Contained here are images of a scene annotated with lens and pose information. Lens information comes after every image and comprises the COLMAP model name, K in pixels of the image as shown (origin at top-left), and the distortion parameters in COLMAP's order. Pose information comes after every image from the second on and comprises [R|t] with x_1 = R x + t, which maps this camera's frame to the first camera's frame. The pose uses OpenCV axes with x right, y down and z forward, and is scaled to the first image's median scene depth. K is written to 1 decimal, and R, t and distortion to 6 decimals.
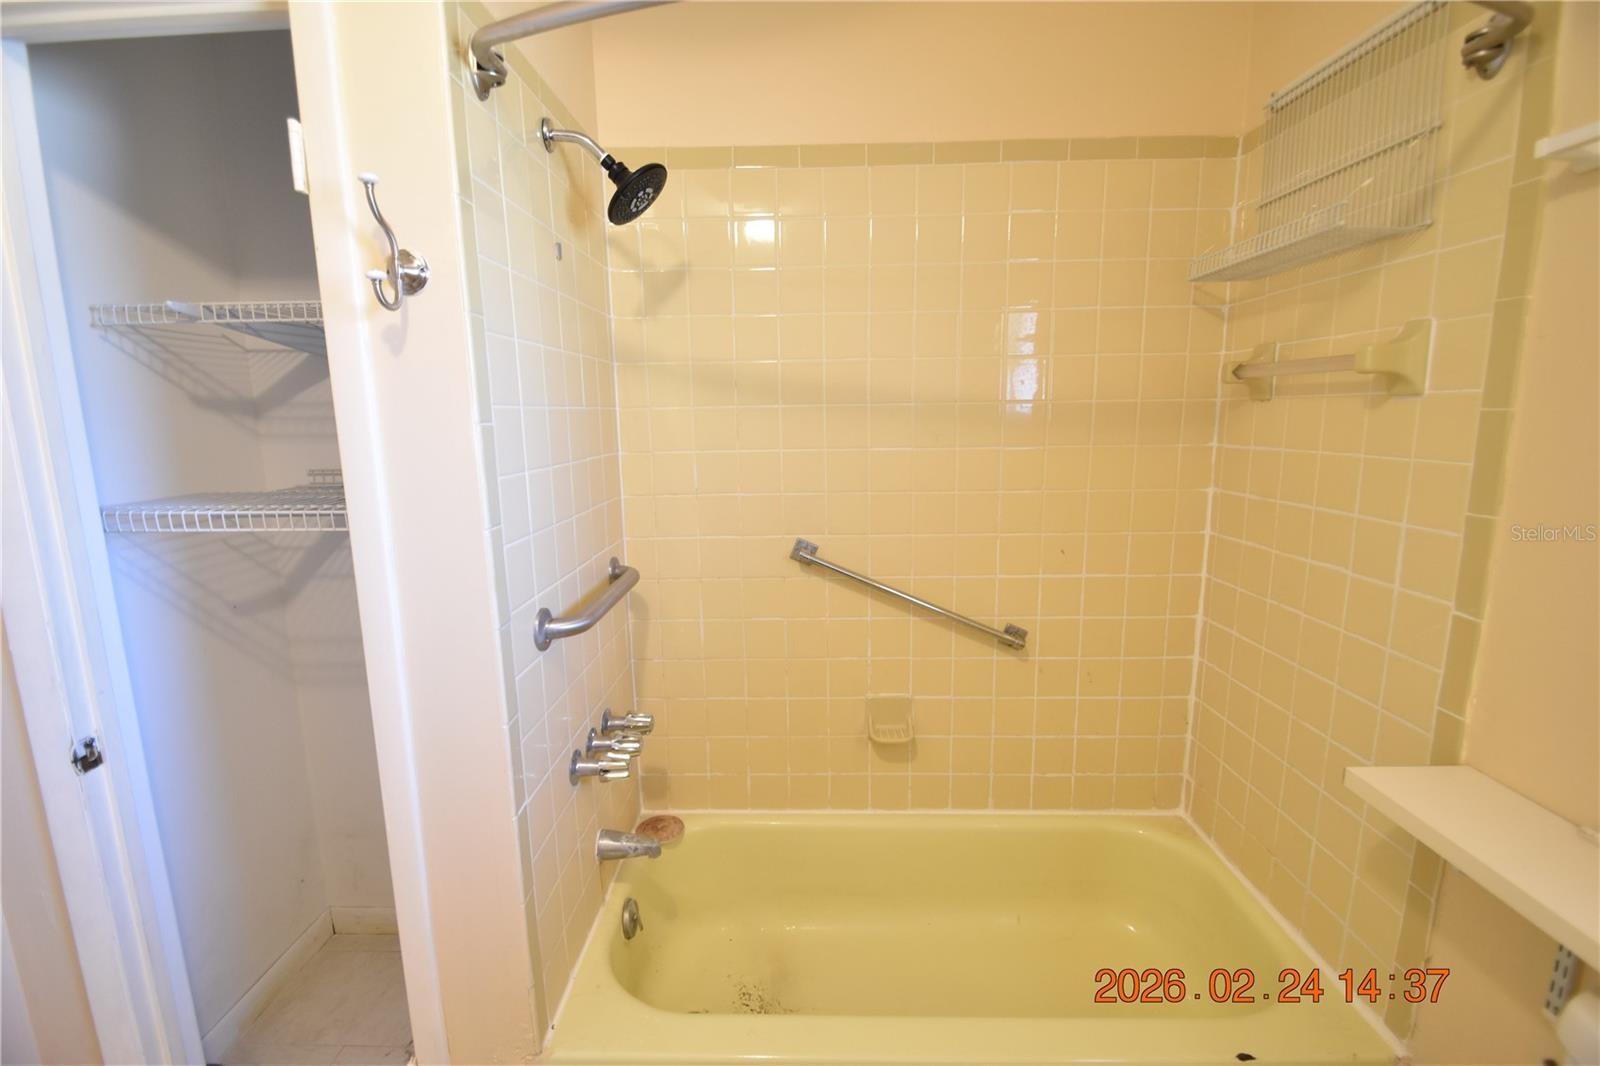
lens RADIAL K [[700.3, 0, 801.4], [0, 700.3, 538.1], [0, 0, 1]] dist [0.012058, -0.015136]
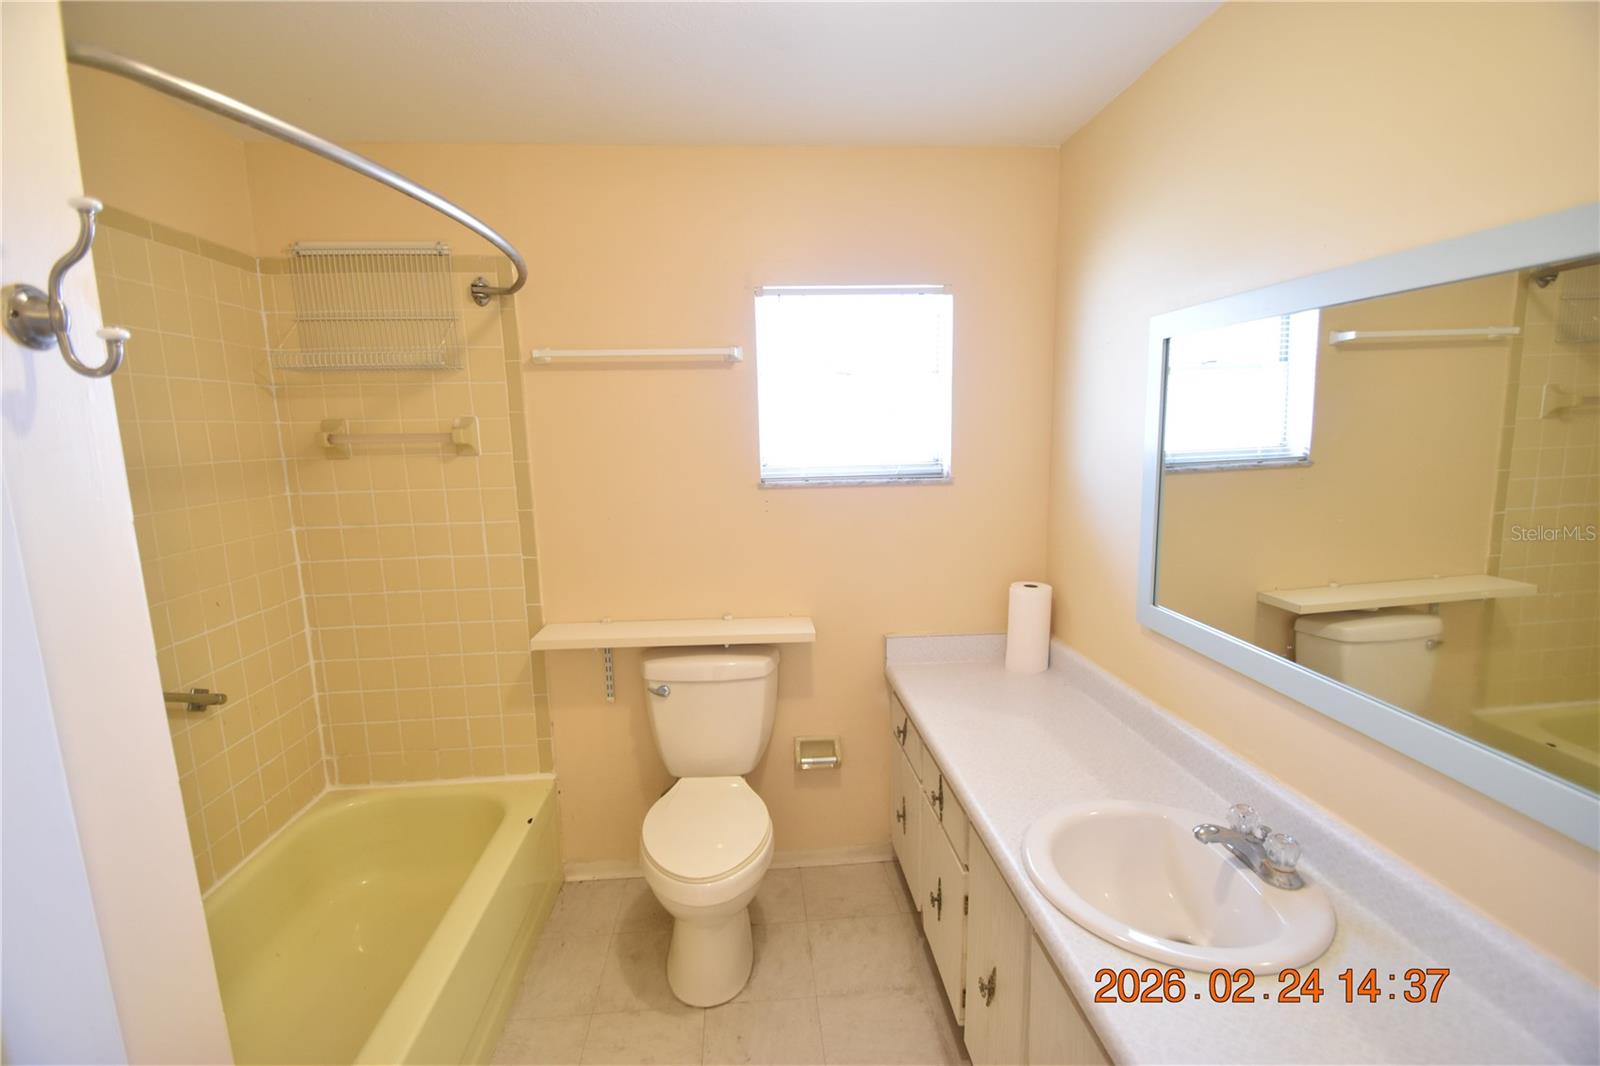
lens RADIAL K [[700.3, 0, 800.4], [0, 700.3, 529.8], [0, 0, 1]] dist [0.012058, -0.015136]
pose [[-0.085253, -0.132035, 0.987572, -0.820515], [0.195467, 0.969703, 0.146520, -0.082027], [-0.976998, 0.205529, -0.056862, 0.200395]]
